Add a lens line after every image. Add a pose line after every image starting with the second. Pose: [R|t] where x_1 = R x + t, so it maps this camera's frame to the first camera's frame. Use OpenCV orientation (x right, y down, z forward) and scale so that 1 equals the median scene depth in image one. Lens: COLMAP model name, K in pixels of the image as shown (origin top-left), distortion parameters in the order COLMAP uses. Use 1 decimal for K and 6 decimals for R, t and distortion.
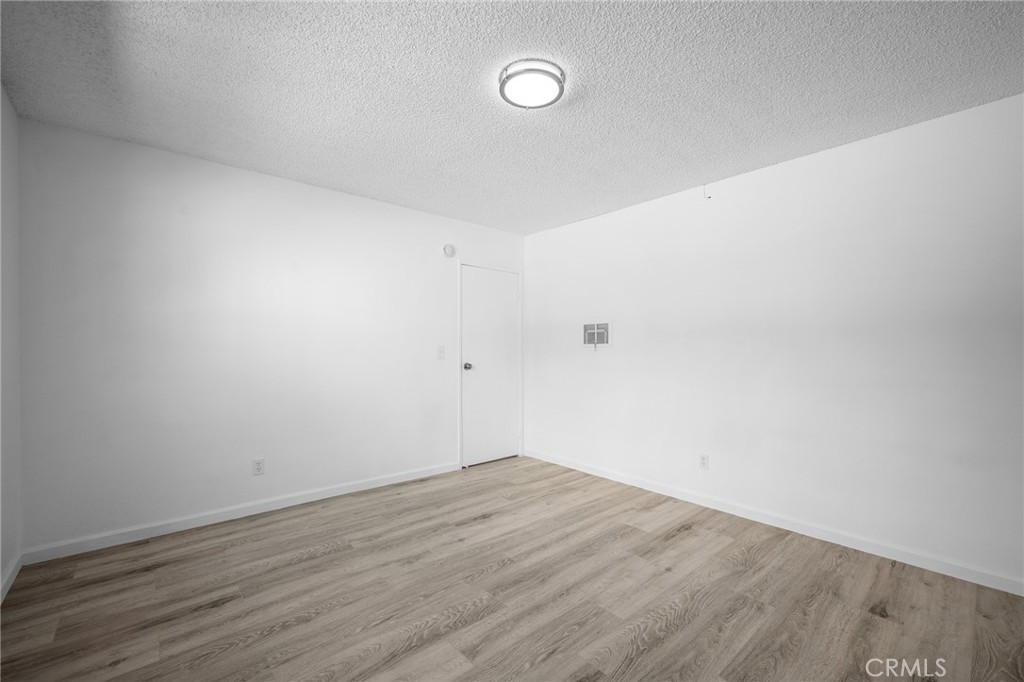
lens RADIAL K [[426.6, 0, 512.4], [0, 426.6, 344.5], [0, 0, 1]] dist [-0.001042, 0.000787]
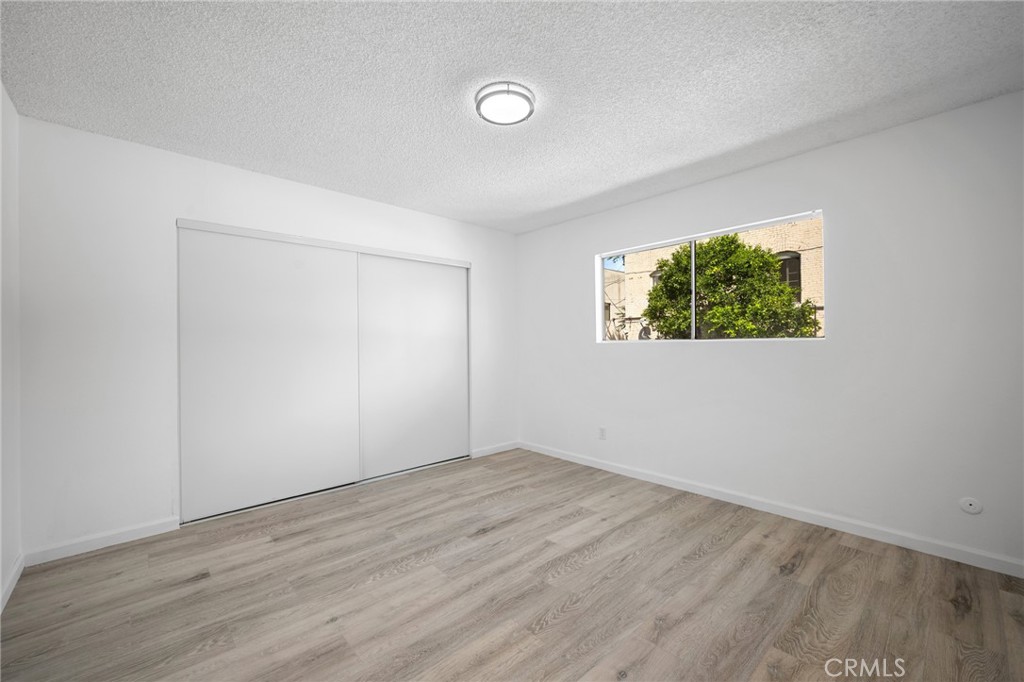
lens RADIAL K [[426.6, 0, 512.0], [0, 426.6, 342.9], [0, 0, 1]] dist [-0.001042, 0.000787]
pose [[-0.999842, 0.002829, -0.017533, 0.048342], [0.003037, 0.999925, -0.011840, 0.021803], [0.017499, -0.011892, -0.999776, 2.053349]]
